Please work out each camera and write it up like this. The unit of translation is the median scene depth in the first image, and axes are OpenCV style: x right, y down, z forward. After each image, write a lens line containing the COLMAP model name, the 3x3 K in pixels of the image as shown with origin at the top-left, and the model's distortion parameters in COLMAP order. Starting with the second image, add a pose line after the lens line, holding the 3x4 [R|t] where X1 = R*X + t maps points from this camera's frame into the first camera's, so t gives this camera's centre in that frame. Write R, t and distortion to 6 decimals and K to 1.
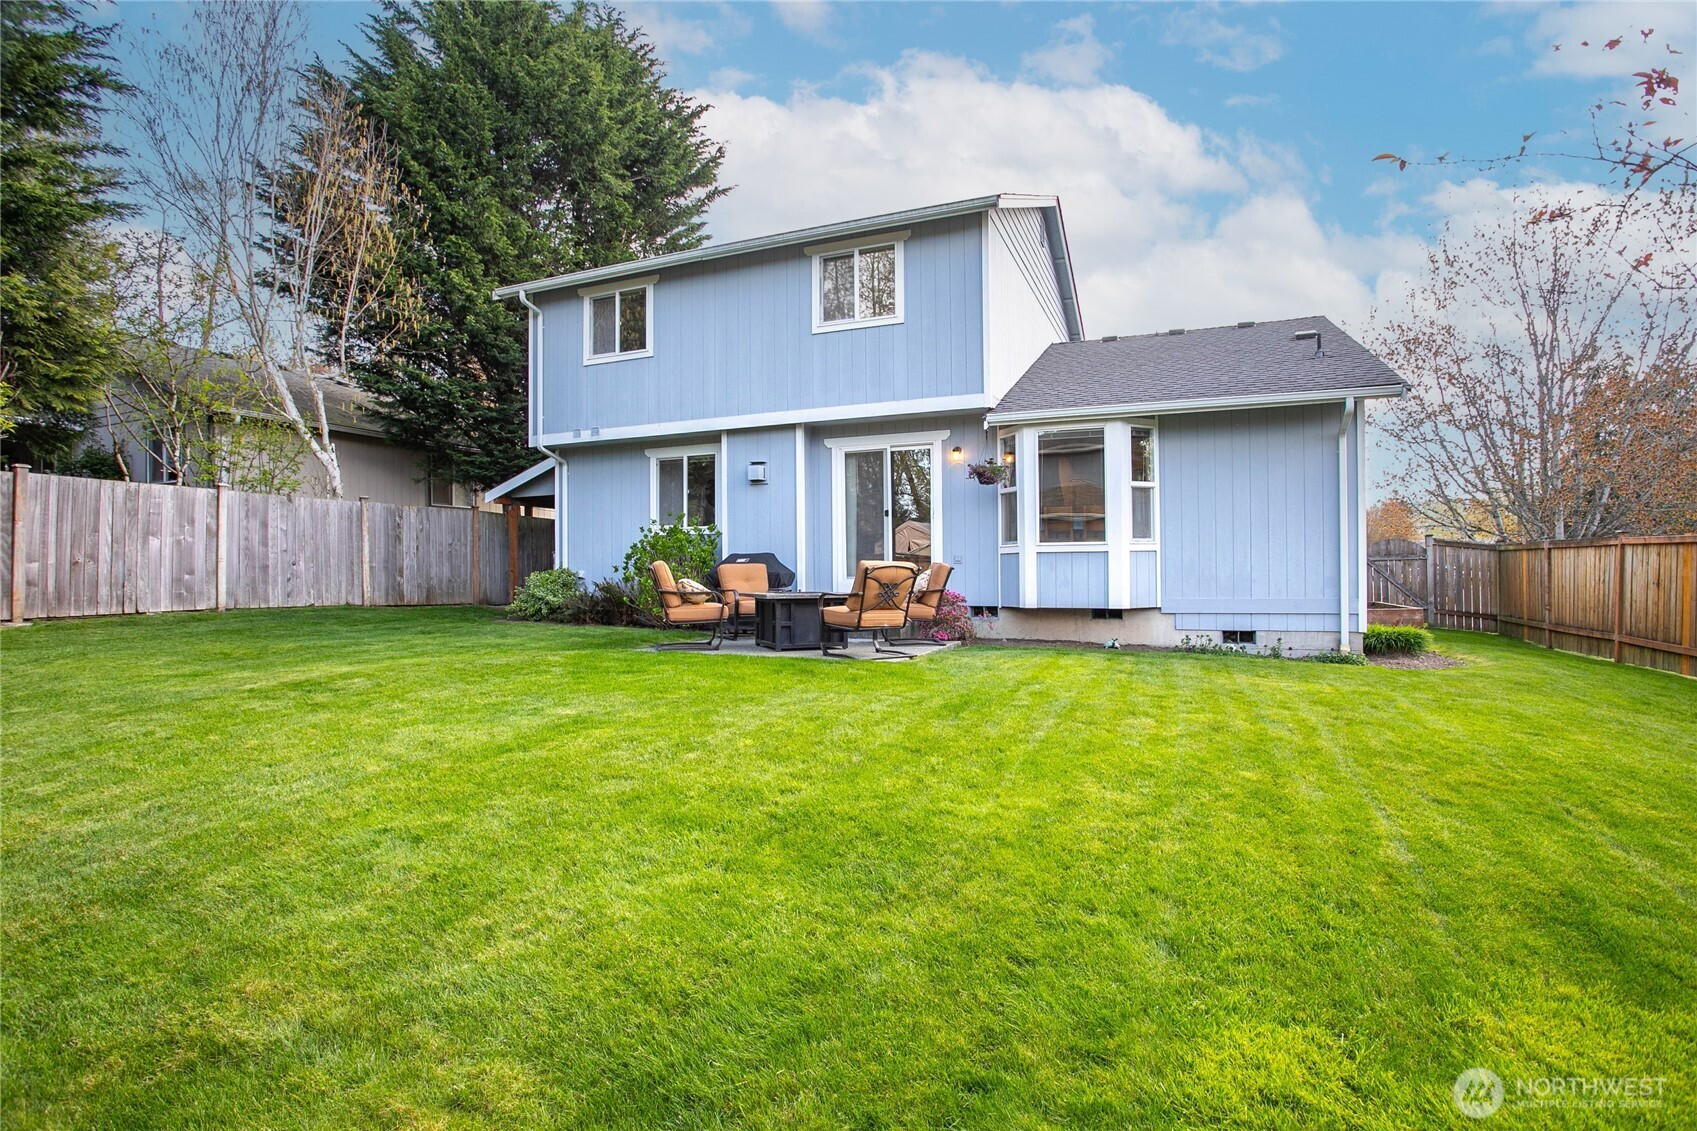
lens RADIAL K [[805.2, 0, 835.3], [0, 805.2, 566.5], [0, 0, 1]] dist [-0.002268, 0.003693]
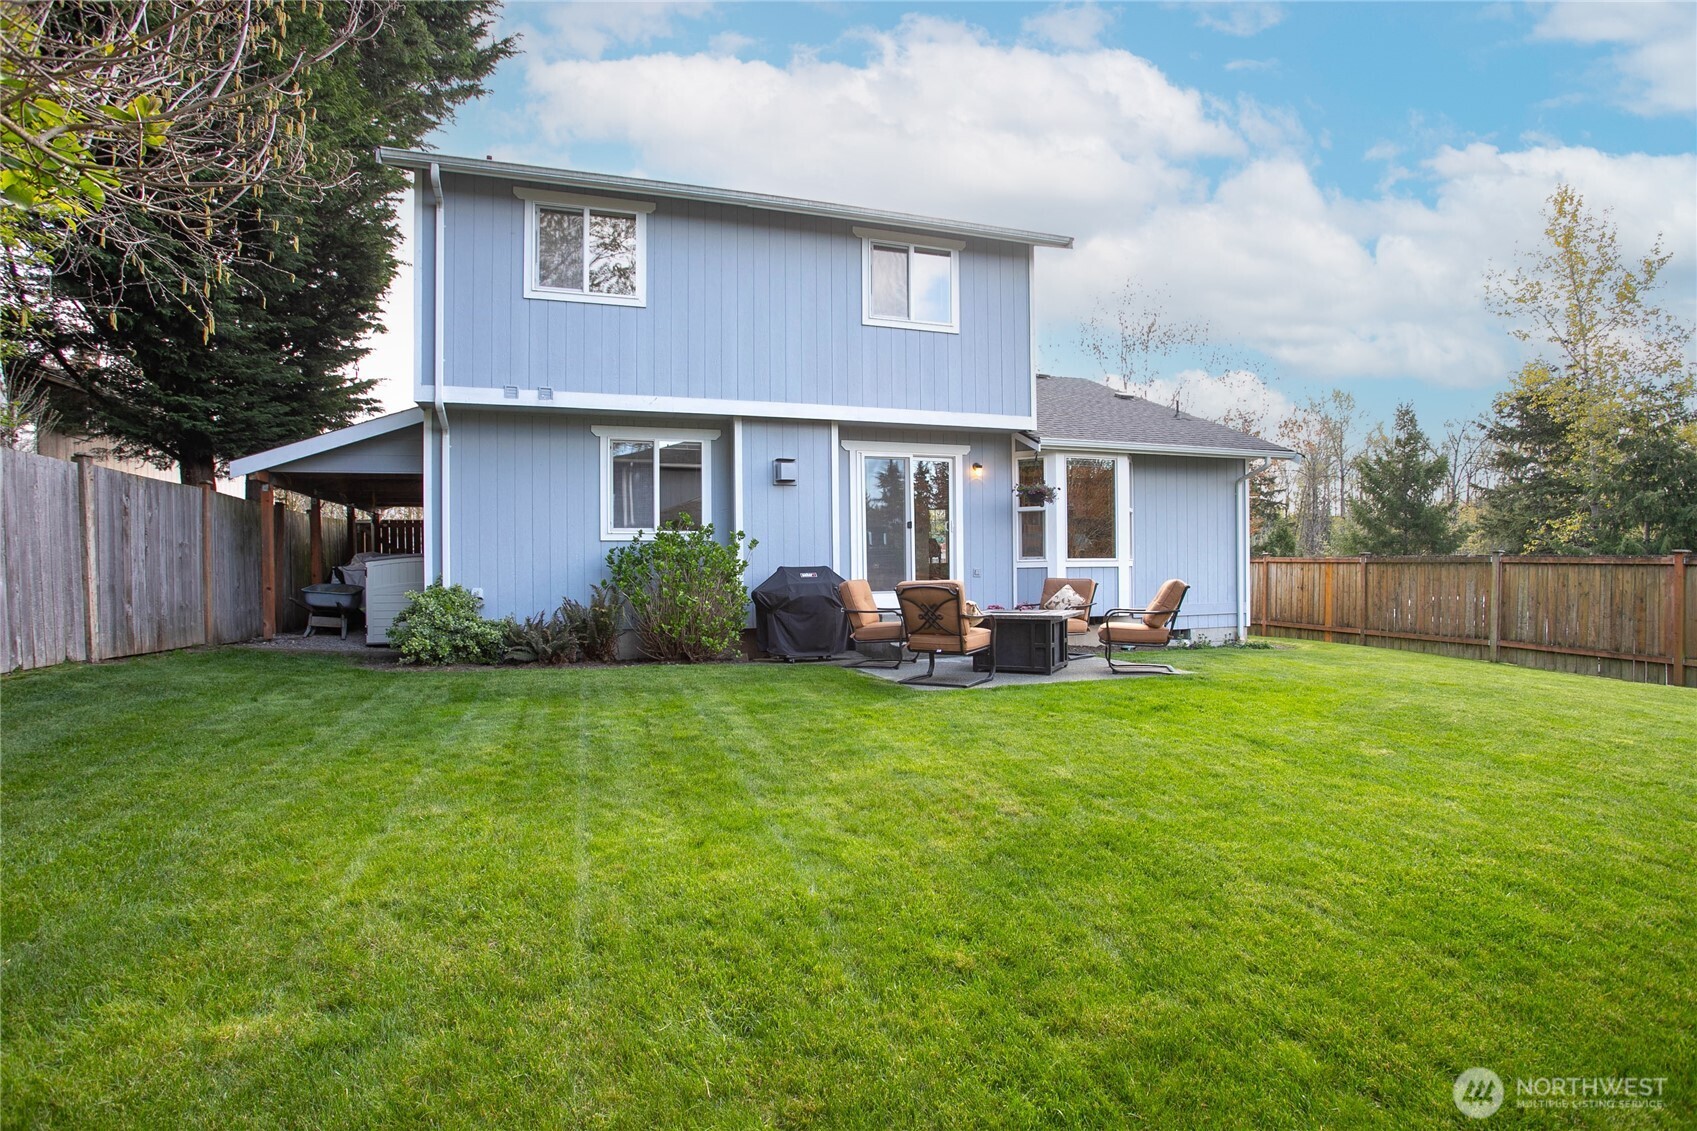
lens RADIAL K [[805.2, 0, 846.2], [0, 805.2, 569.6], [0, 0, 1]] dist [-0.002268, 0.003693]
pose [[0.768042, -0.000368, 0.640399, -0.605779], [-0.000390, 0.999999, 0.001042, -0.013523], [-0.640399, -0.001050, 0.768042, 0.305700]]
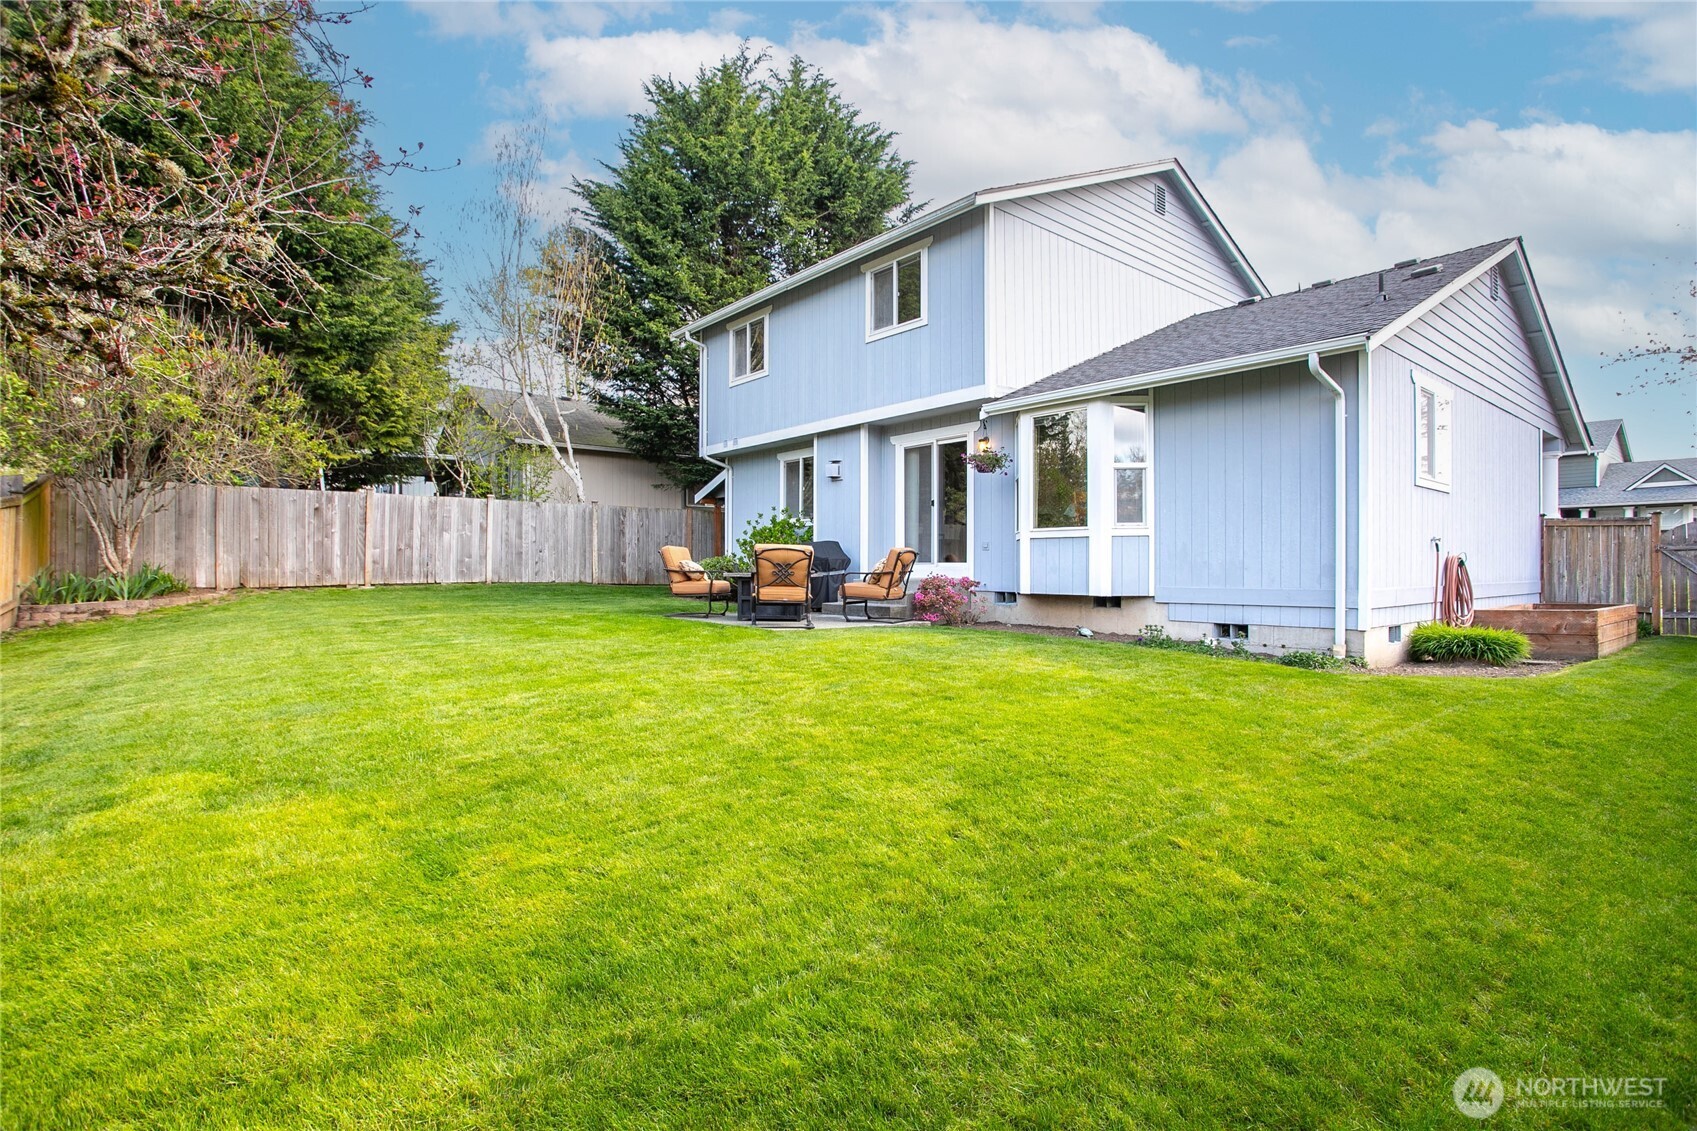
lens RADIAL K [[805.2, 0, 862.4], [0, 805.2, 565.7], [0, 0, 1]] dist [-0.002268, 0.003693]
pose [[0.896870, 0.007766, -0.442225, 0.444203], [-0.006196, 0.999968, 0.004993, 0.011277], [0.442250, -0.001738, 0.896890, 0.007722]]
